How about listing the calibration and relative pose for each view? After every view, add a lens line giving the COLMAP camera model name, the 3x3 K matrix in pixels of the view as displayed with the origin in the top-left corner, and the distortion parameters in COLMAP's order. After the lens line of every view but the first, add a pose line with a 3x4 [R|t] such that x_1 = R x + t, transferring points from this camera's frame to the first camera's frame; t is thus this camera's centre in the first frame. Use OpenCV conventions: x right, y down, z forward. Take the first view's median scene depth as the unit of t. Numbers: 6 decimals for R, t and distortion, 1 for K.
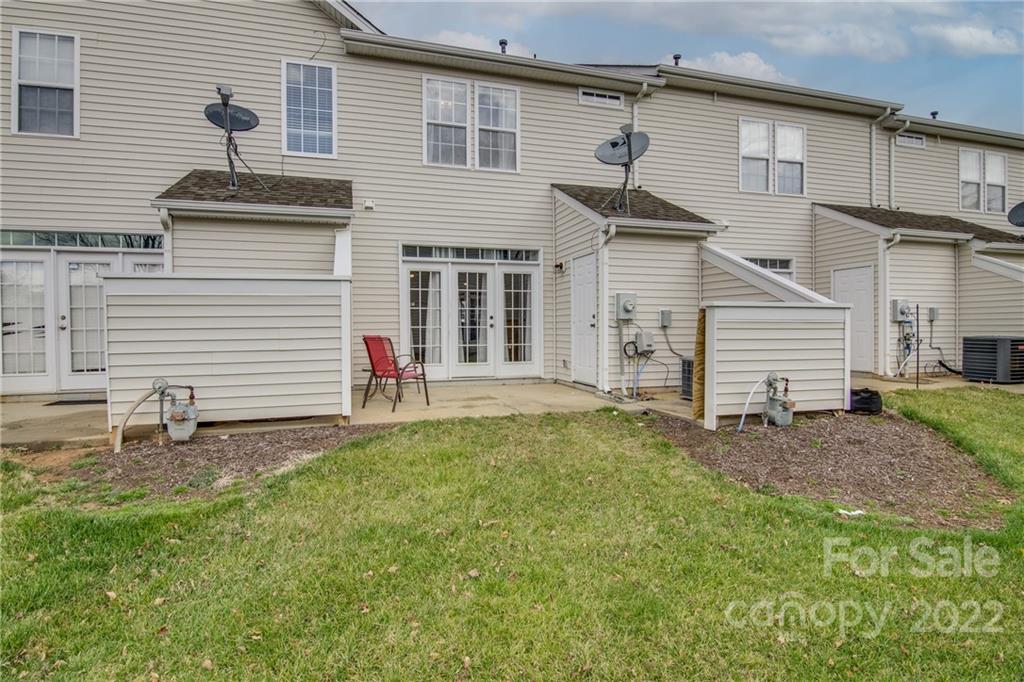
lens RADIAL K [[498.3, 0, 512.0], [0, 498.3, 341.0], [0, 0, 1]] dist [0.005785, -0.010010]
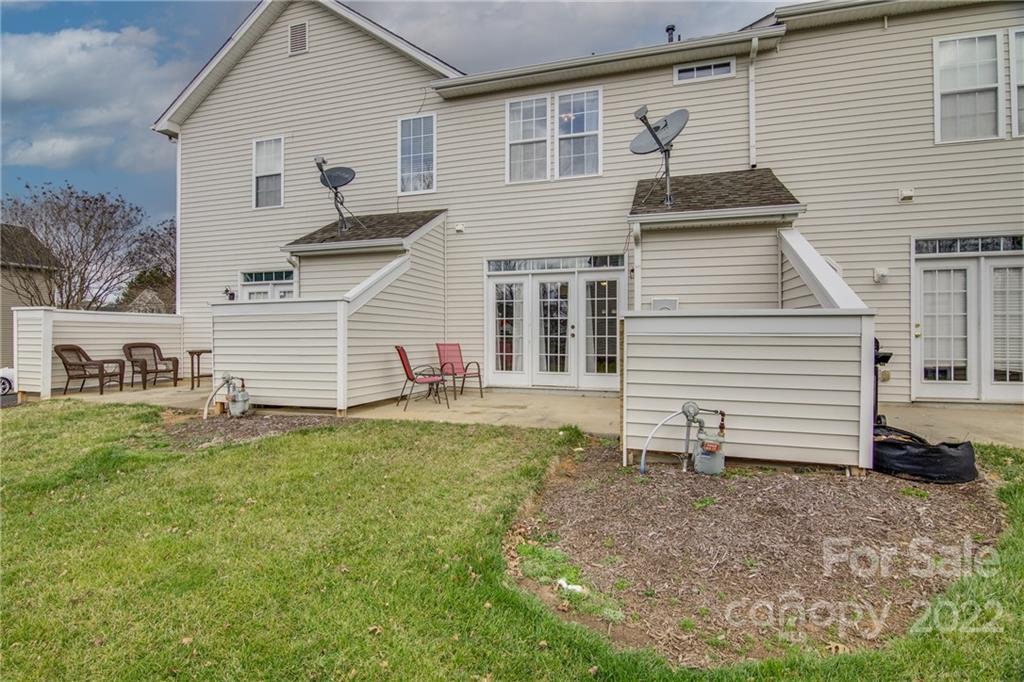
lens RADIAL K [[498.3, 0, 512.0], [0, 498.3, 341.0], [0, 0, 1]] dist [0.005785, -0.010010]
pose [[0.834555, 0.012516, -0.550783, 0.424437], [-0.019944, 0.999773, -0.007500, -0.011056], [0.550564, 0.017244, 0.834615, 0.124133]]
